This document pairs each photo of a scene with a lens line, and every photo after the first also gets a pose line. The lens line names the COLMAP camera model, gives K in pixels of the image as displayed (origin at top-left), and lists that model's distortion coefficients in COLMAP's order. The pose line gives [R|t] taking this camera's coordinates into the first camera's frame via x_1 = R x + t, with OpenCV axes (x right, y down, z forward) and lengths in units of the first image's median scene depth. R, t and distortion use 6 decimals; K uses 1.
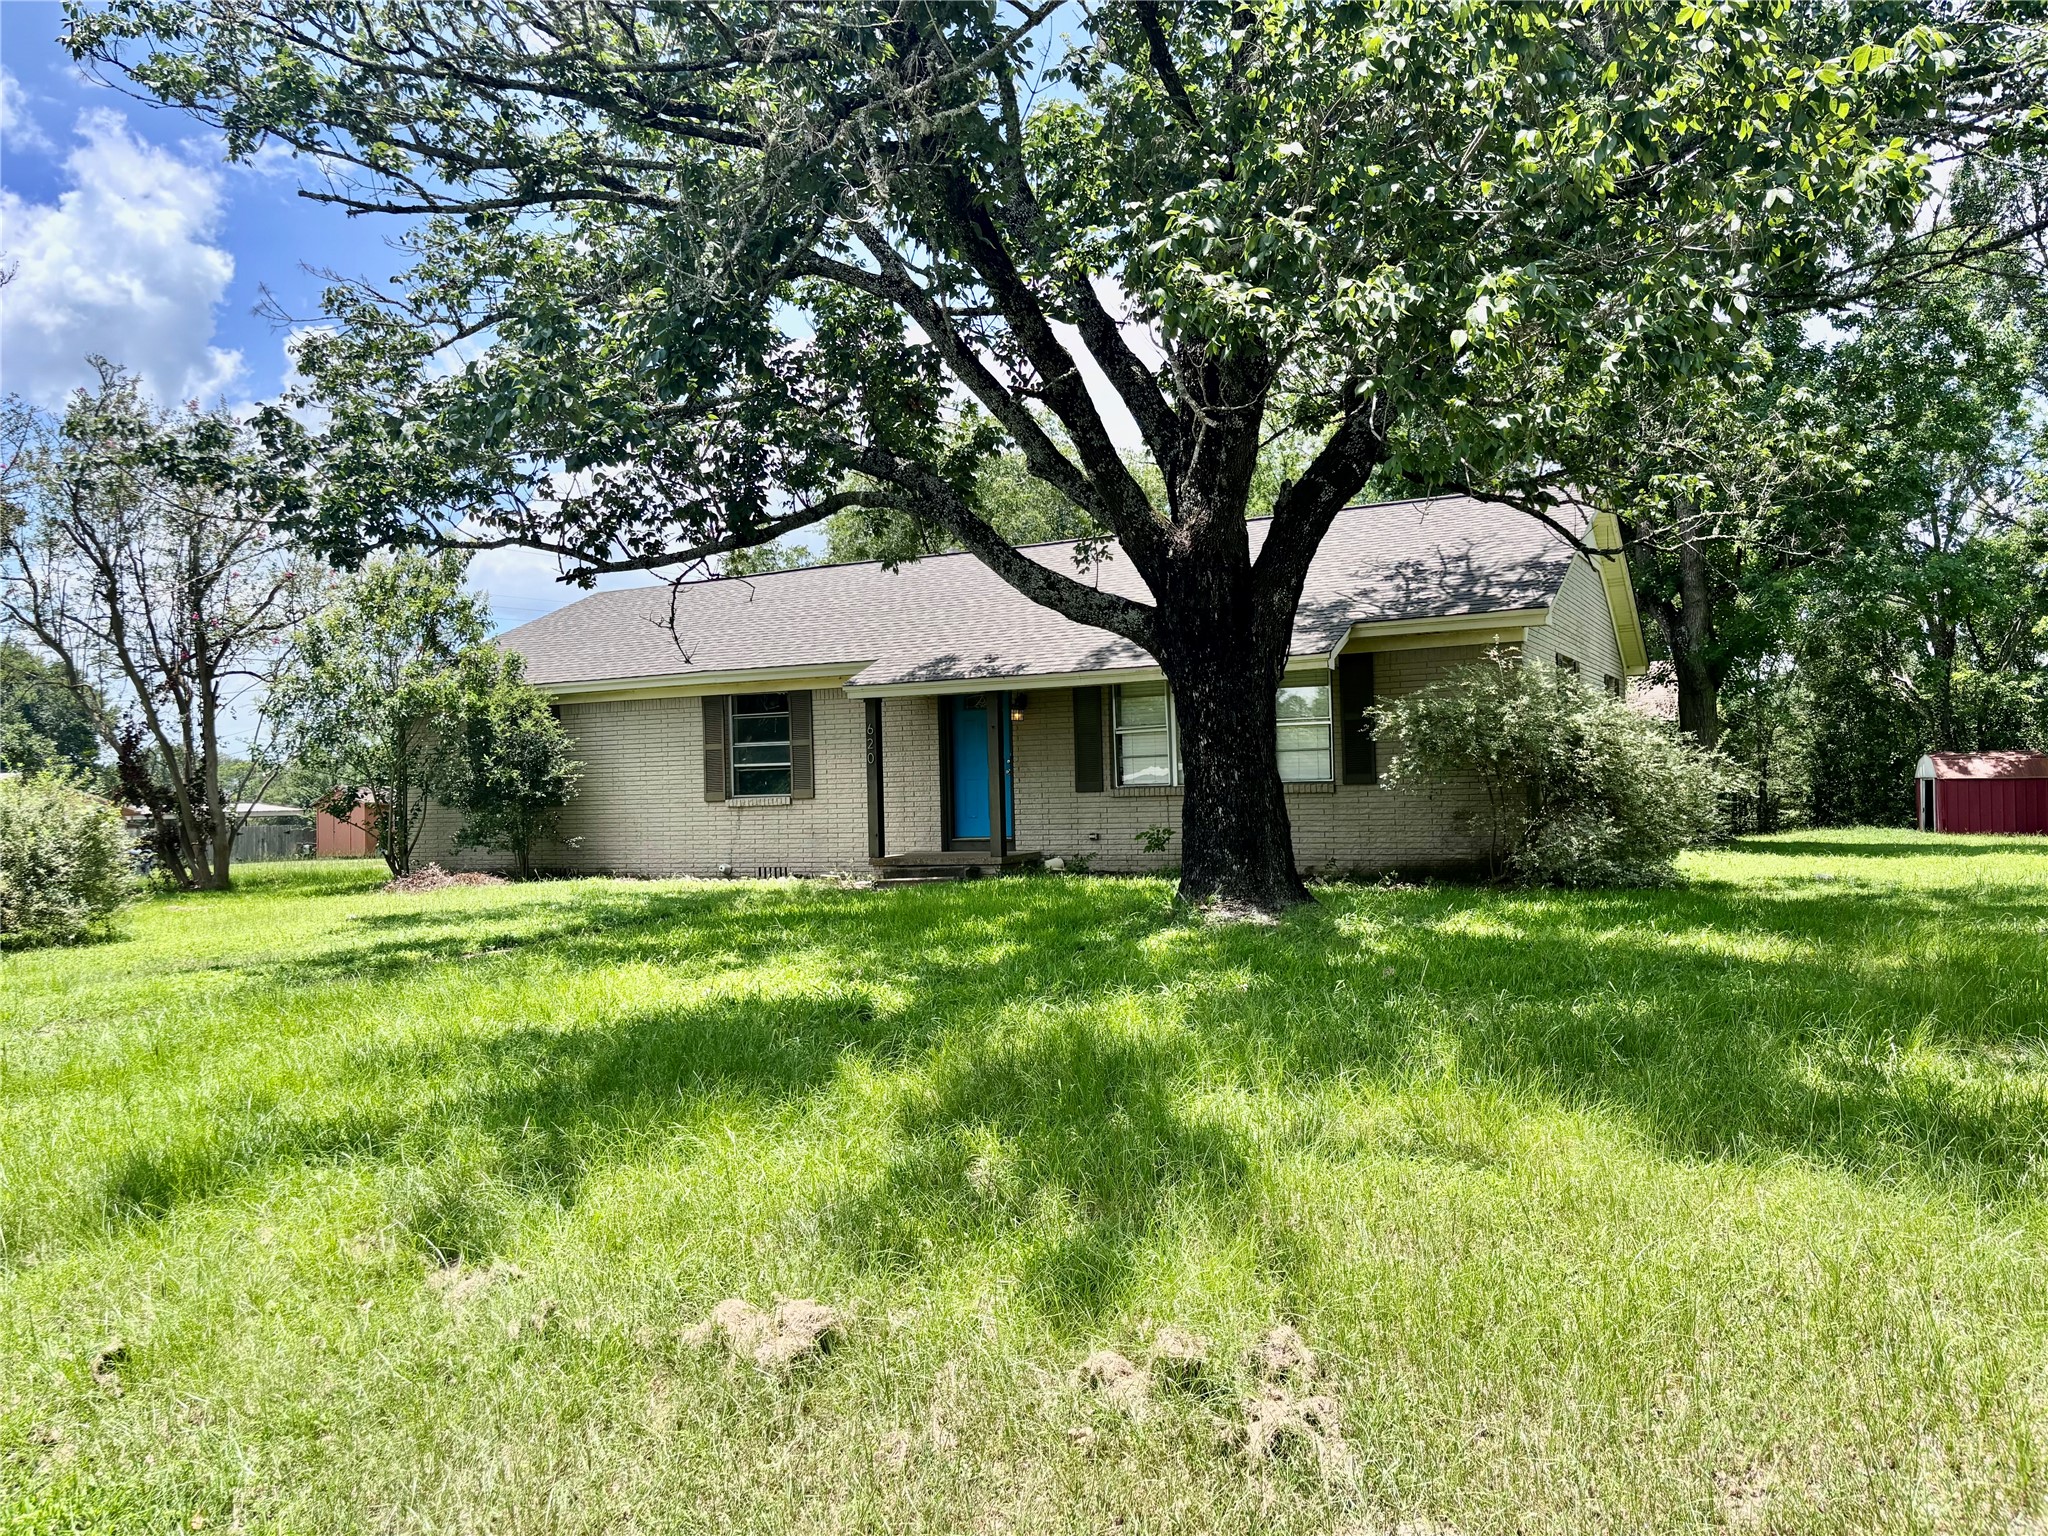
lens RADIAL K [[1552.6, 0, 1025.6], [0, 1552.6, 777.2], [0, 0, 1]] dist [0.054805, -0.045856]
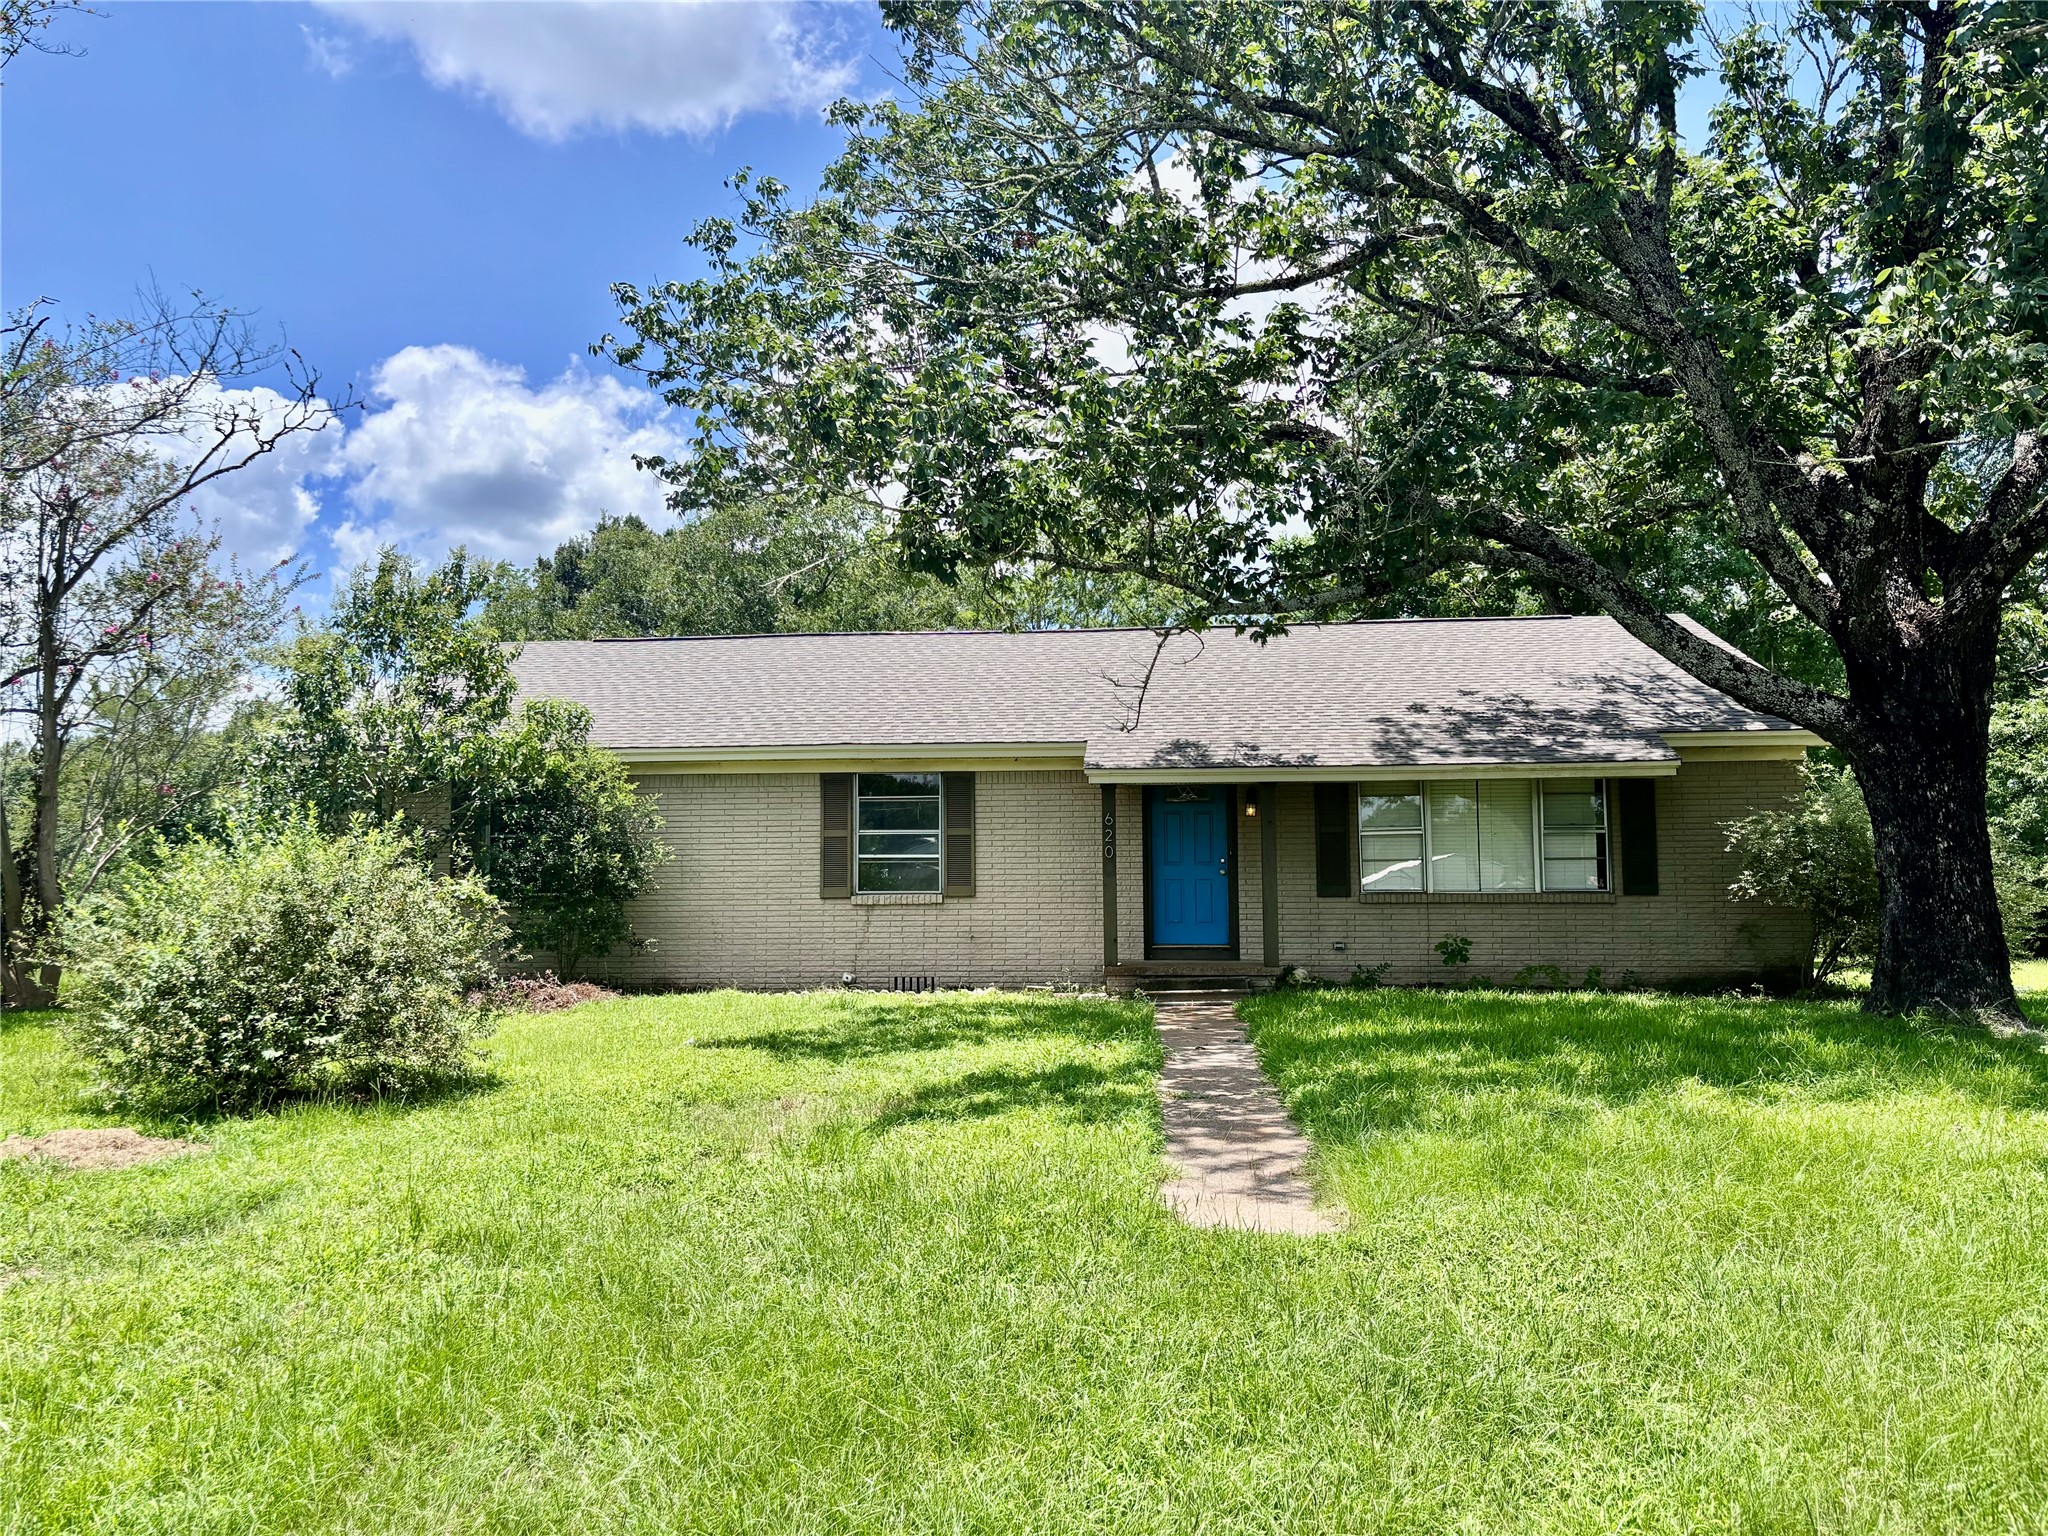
lens RADIAL K [[1548.2, 0, 1024.0], [0, 1548.2, 768.0], [0, 0, 1]] dist [0.036111, -0.002921]
pose [[0.924956, 0.052652, 0.376409, -0.430302], [-0.022656, 0.996235, -0.083679, 0.013293], [-0.379397, 0.068872, 0.922667, 0.186075]]
